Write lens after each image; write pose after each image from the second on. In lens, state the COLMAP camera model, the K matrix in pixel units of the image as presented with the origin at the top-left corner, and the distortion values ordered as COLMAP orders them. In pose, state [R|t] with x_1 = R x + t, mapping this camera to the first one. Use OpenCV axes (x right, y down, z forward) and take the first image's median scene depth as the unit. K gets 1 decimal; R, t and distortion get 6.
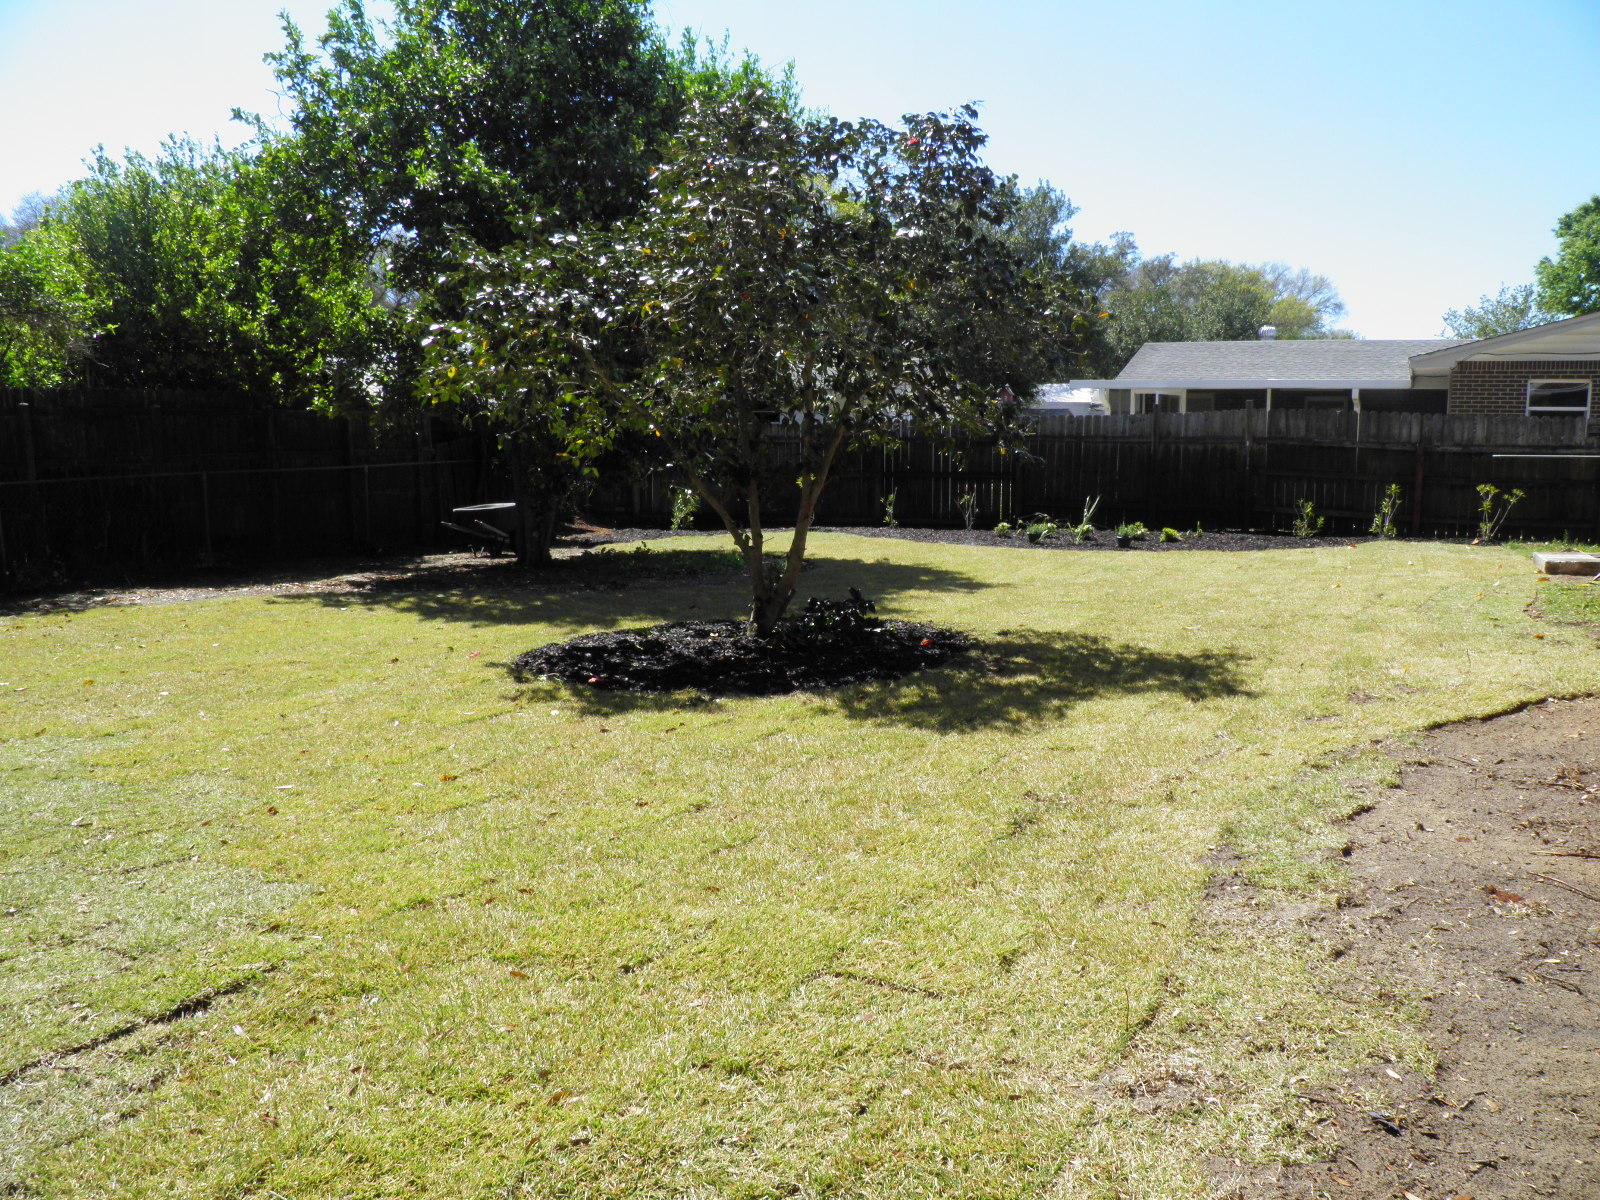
lens RADIAL K [[1298.7, 0, 800.0], [0, 1298.7, 600.0], [0, 0, 1]] dist [-0.096465, 0.090196]
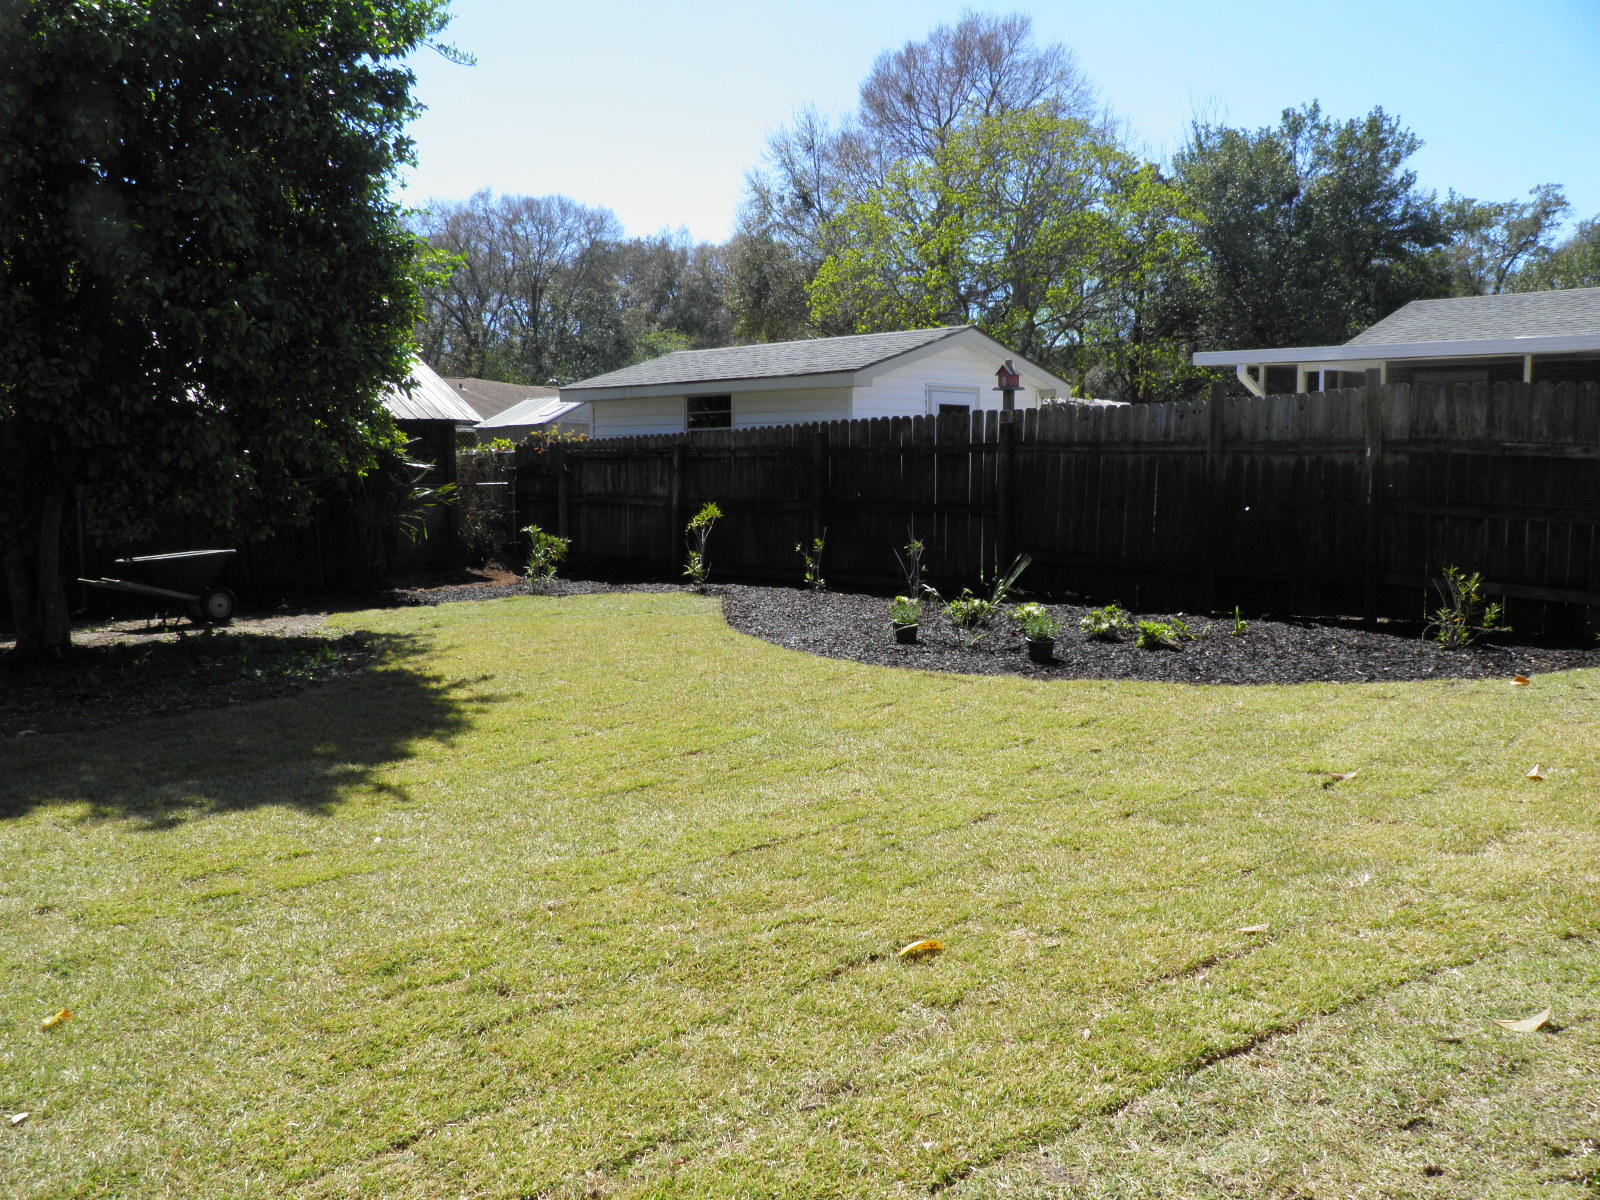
lens RADIAL K [[1298.7, 0, 800.0], [0, 1298.7, 600.0], [0, 0, 1]] dist [-0.096465, 0.090196]
pose [[0.948073, 0.024416, -0.317114, 0.286128], [-0.026013, 0.999661, -0.000804, -0.054428], [0.316987, 0.009011, 0.948387, 0.427181]]
